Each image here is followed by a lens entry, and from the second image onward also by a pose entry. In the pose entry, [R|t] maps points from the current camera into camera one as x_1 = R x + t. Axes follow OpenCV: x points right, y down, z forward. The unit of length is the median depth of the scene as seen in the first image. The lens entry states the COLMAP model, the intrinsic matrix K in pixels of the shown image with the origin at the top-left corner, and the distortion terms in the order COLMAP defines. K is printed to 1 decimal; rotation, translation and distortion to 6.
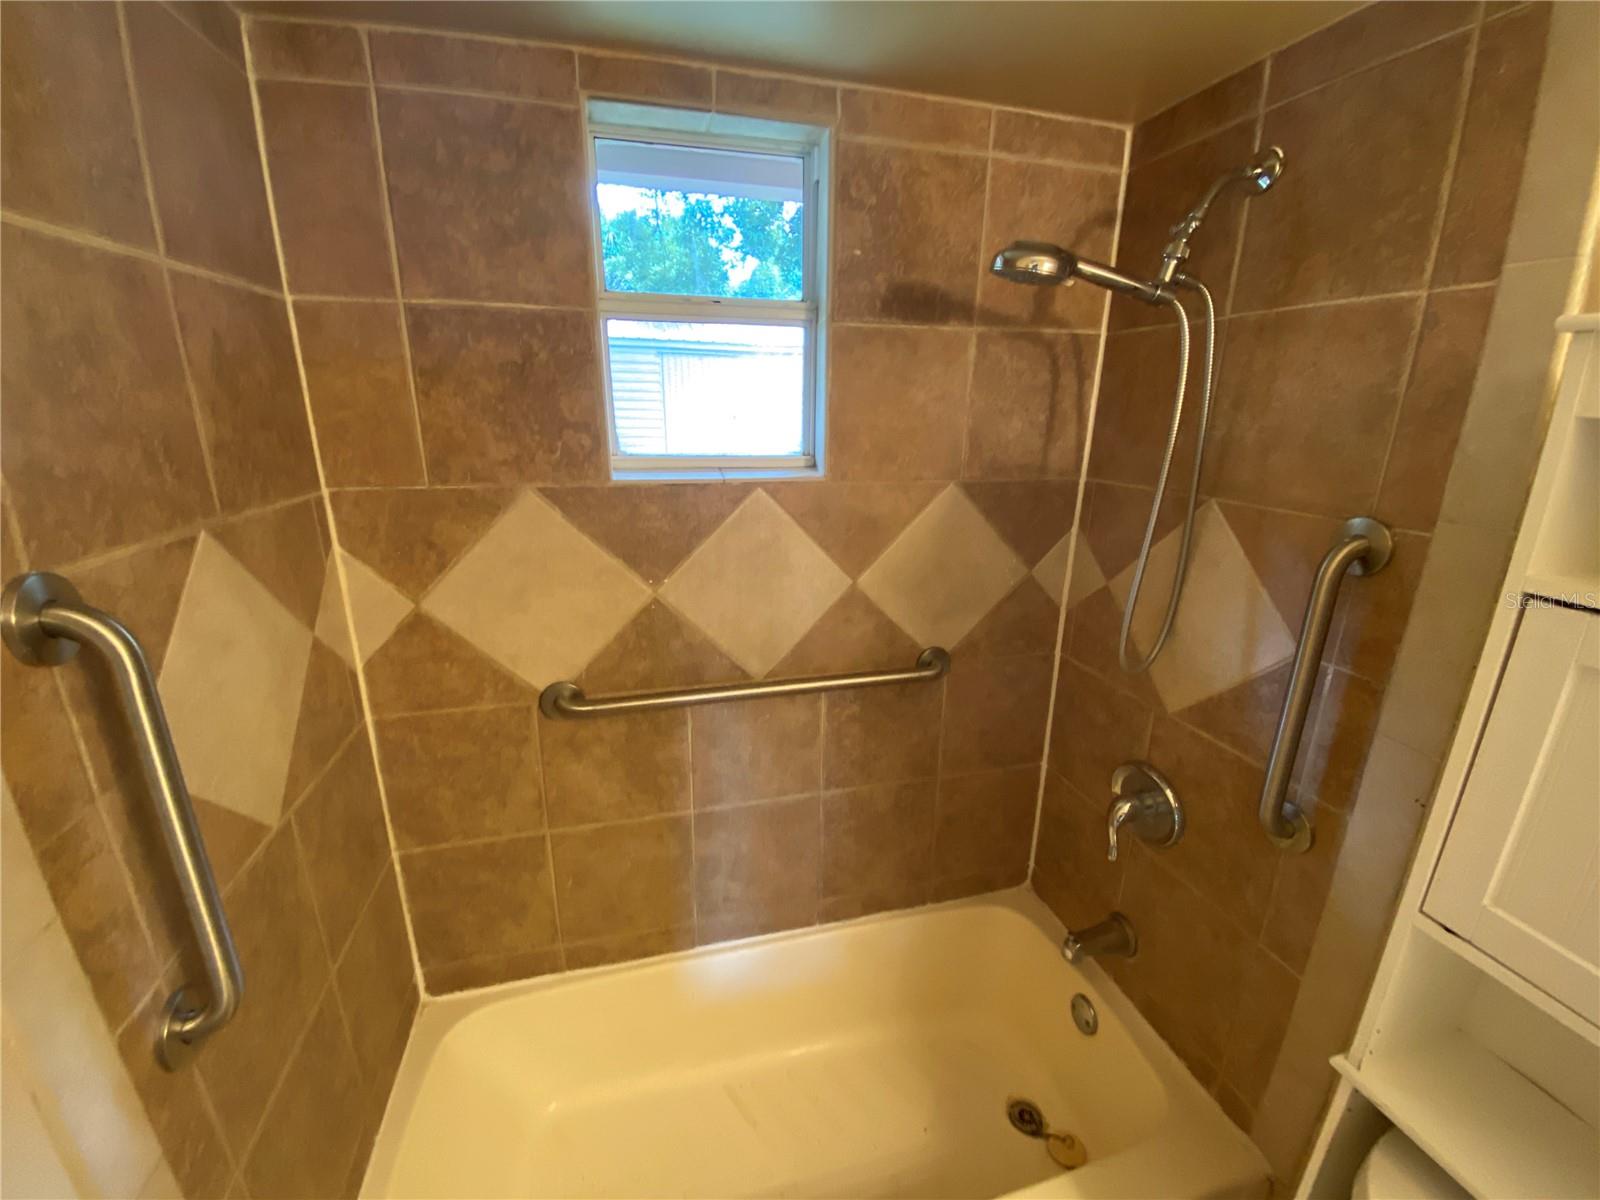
lens RADIAL K [[648.5, 0, 800.0], [0, 648.5, 600.0], [0, 0, 1]] dist [0.039821, -0.037687]
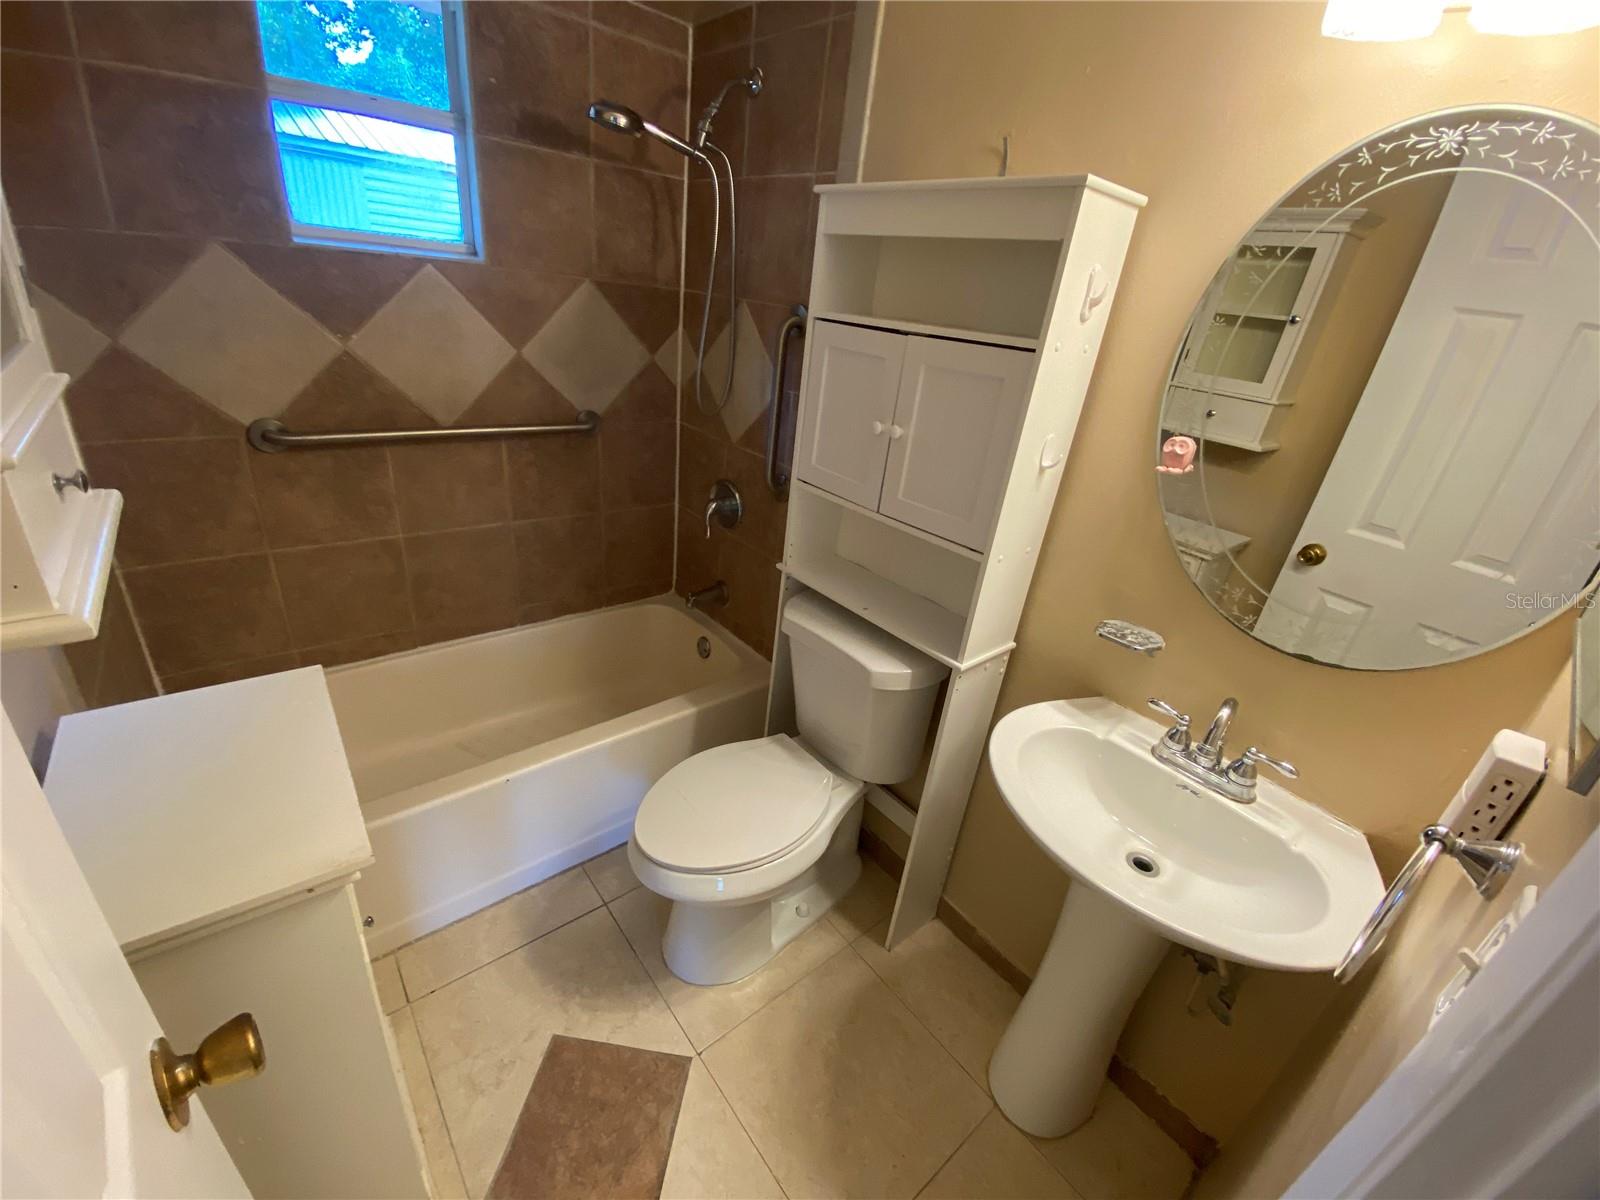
lens RADIAL K [[643.9, 0, 800.0], [0, 643.9, 600.0], [0, 0, 1]] dist [0.021904, -0.021857]
pose [[0.901701, -0.101552, 0.420265, -0.006600], [0.021790, 0.981464, 0.190406, 0.246435], [-0.431811, -0.162532, 0.887199, -0.553880]]
